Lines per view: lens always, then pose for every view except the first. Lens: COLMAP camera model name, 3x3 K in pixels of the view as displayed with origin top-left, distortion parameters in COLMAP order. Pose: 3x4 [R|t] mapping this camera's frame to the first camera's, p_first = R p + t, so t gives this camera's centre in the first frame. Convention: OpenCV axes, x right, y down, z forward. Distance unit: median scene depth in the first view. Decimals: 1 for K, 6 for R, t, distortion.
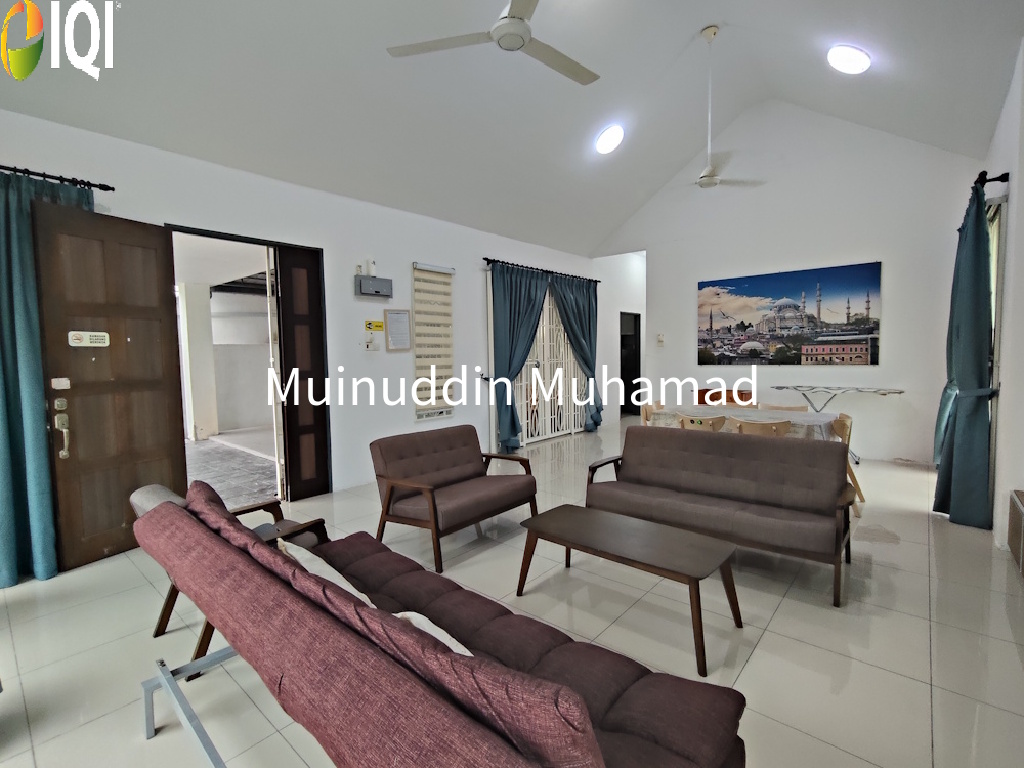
lens RADIAL K [[484.0, 0, 505.5], [0, 484.0, 384.9], [0, 0, 1]] dist [0.014073, 0.000561]
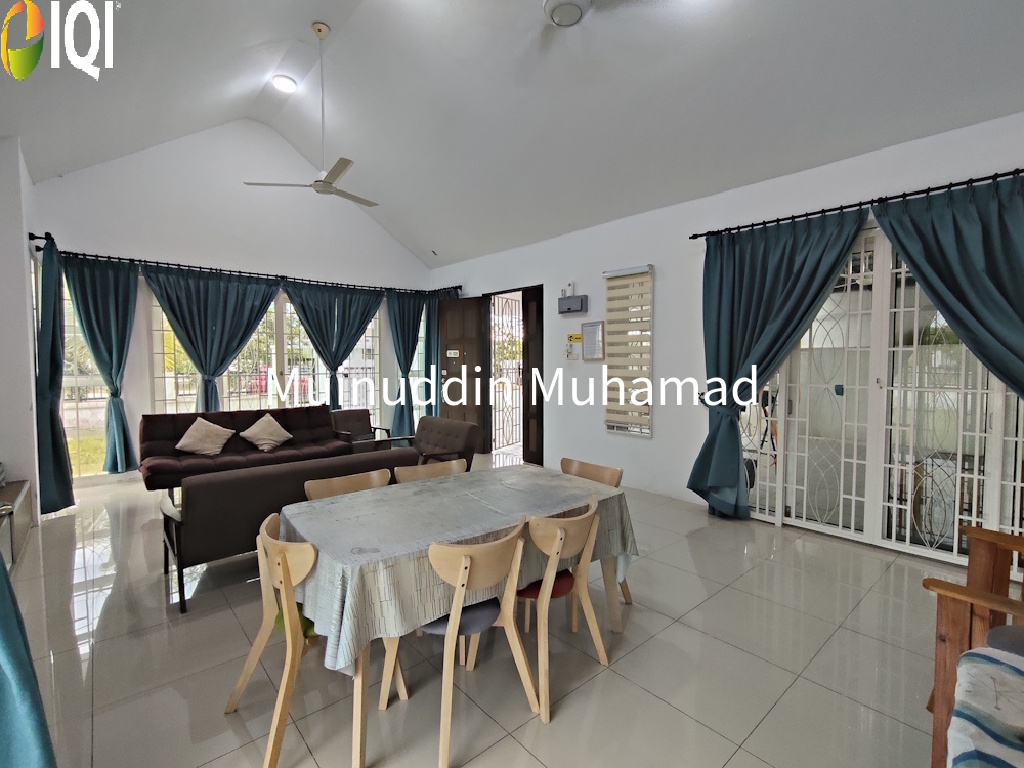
lens RADIAL K [[484.0, 0, 505.5], [0, 484.0, 384.9], [0, 0, 1]] dist [0.014073, 0.000561]
pose [[-0.146082, 0.060172, -0.987441, 0.885423], [-0.072435, 0.994819, 0.071337, -0.081223], [0.986617, 0.081946, -0.140966, 1.001410]]
